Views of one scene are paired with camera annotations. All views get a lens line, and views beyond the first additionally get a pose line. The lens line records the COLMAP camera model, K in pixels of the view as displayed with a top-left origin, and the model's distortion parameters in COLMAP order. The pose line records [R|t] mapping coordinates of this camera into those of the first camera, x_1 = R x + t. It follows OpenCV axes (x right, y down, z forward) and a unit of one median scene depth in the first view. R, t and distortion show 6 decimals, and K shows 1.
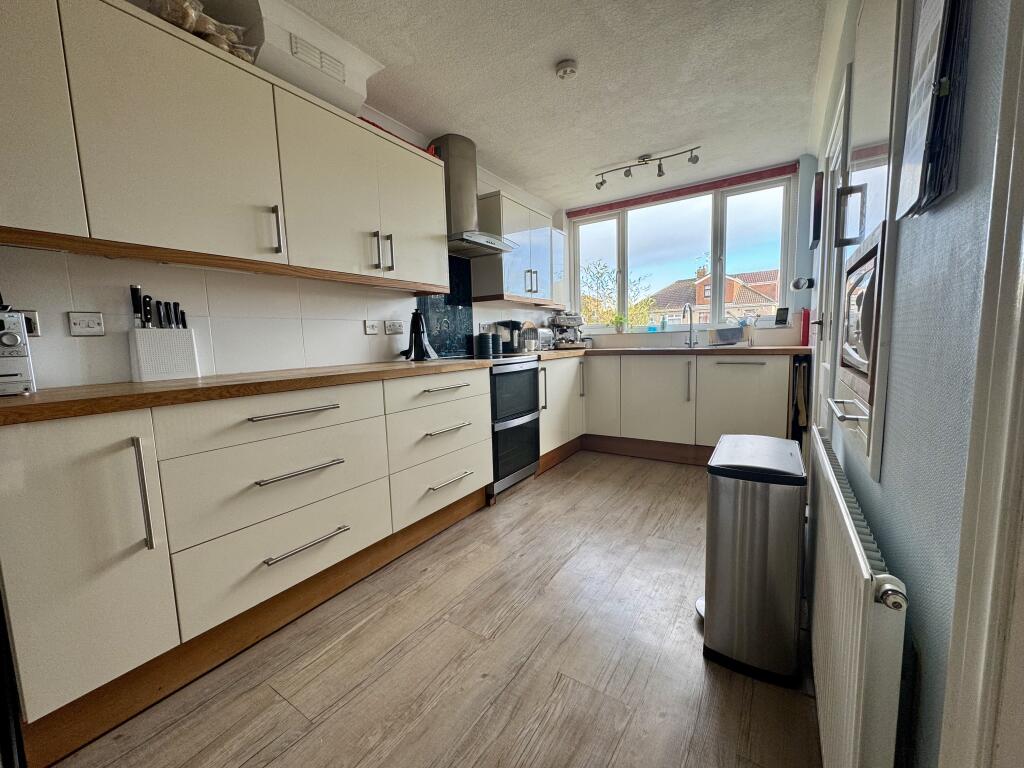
lens RADIAL K [[408.3, 0, 512.0], [0, 408.3, 384.0], [0, 0, 1]] dist [0.000879, 0.000300]
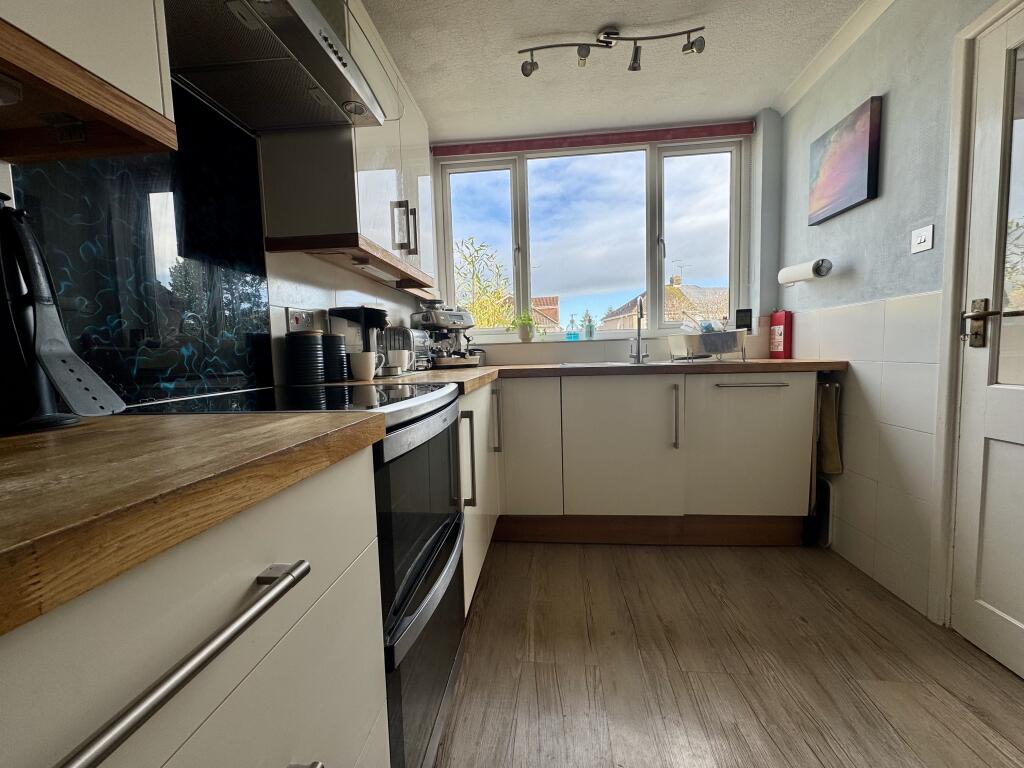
lens RADIAL K [[408.3, 0, 512.0], [0, 408.3, 384.0], [0, 0, 1]] dist [0.000879, 0.000300]
pose [[0.886004, -0.032478, 0.462539, -0.071473], [0.052685, 0.998135, -0.030832, -0.047920], [-0.460675, 0.051686, 0.886063, 0.541052]]
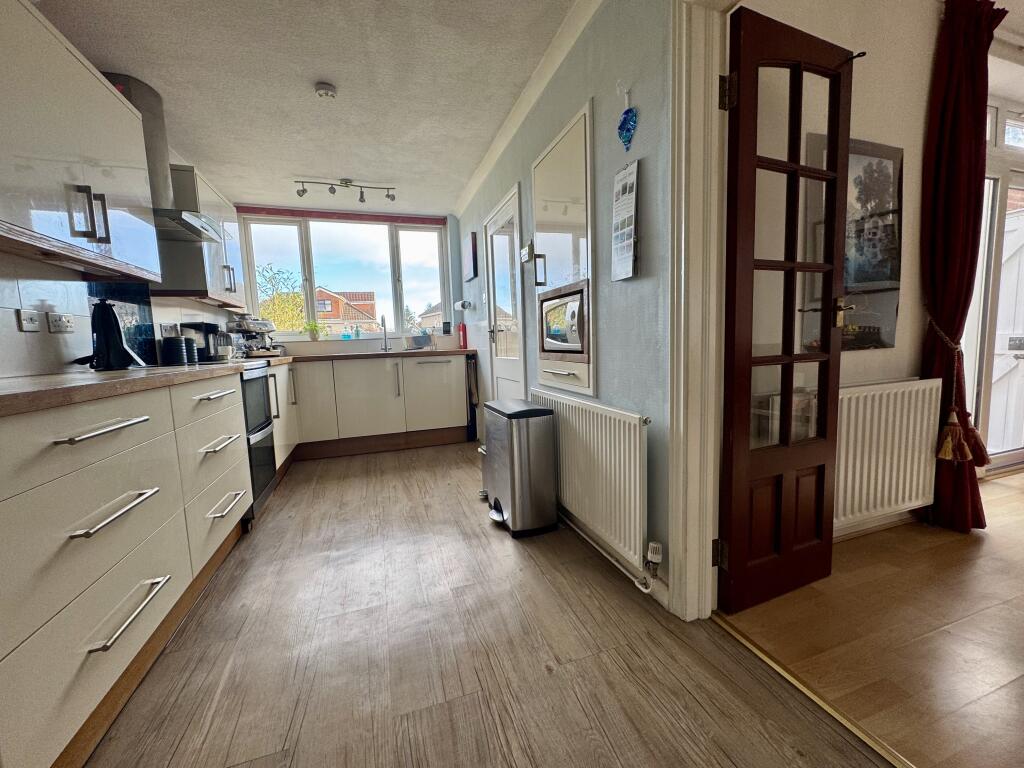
lens RADIAL K [[408.3, 0, 512.0], [0, 408.3, 384.0], [0, 0, 1]] dist [0.000879, 0.000300]
pose [[0.618735, -0.074334, 0.782075, -0.285138], [0.102436, 0.994648, 0.013497, 0.023789], [-0.778893, 0.071761, 0.623038, -0.002528]]
